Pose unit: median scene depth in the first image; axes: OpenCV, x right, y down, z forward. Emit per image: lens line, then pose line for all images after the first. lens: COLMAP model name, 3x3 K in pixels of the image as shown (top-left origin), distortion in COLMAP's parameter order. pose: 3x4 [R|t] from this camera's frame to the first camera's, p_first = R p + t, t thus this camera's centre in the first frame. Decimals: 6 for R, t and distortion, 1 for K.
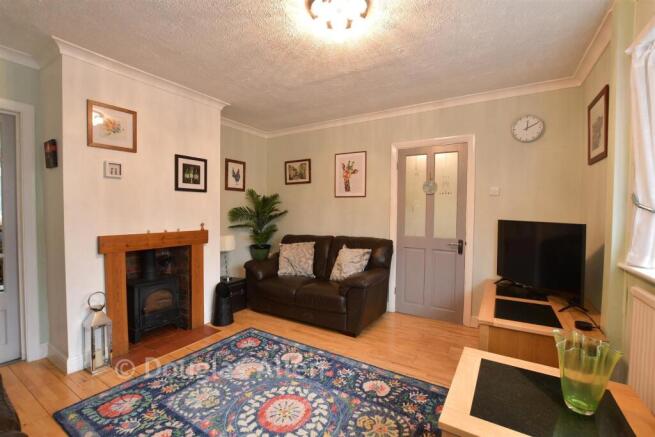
lens RADIAL K [[286.7, 0, 327.5], [0, 286.7, 218.5], [0, 0, 1]] dist [-0.032952, 0.000197]
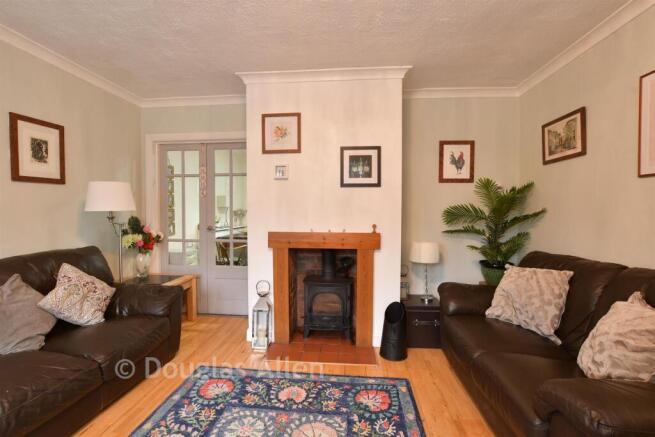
lens RADIAL K [[286.7, 0, 327.5], [0, 286.7, 218.5], [0, 0, 1]] dist [-0.032952, 0.000197]
pose [[0.447831, 0.017807, -0.893941, 0.248621], [-0.024813, 0.999664, 0.007482, -0.003689], [0.893774, 0.018830, 0.448123, 0.522591]]
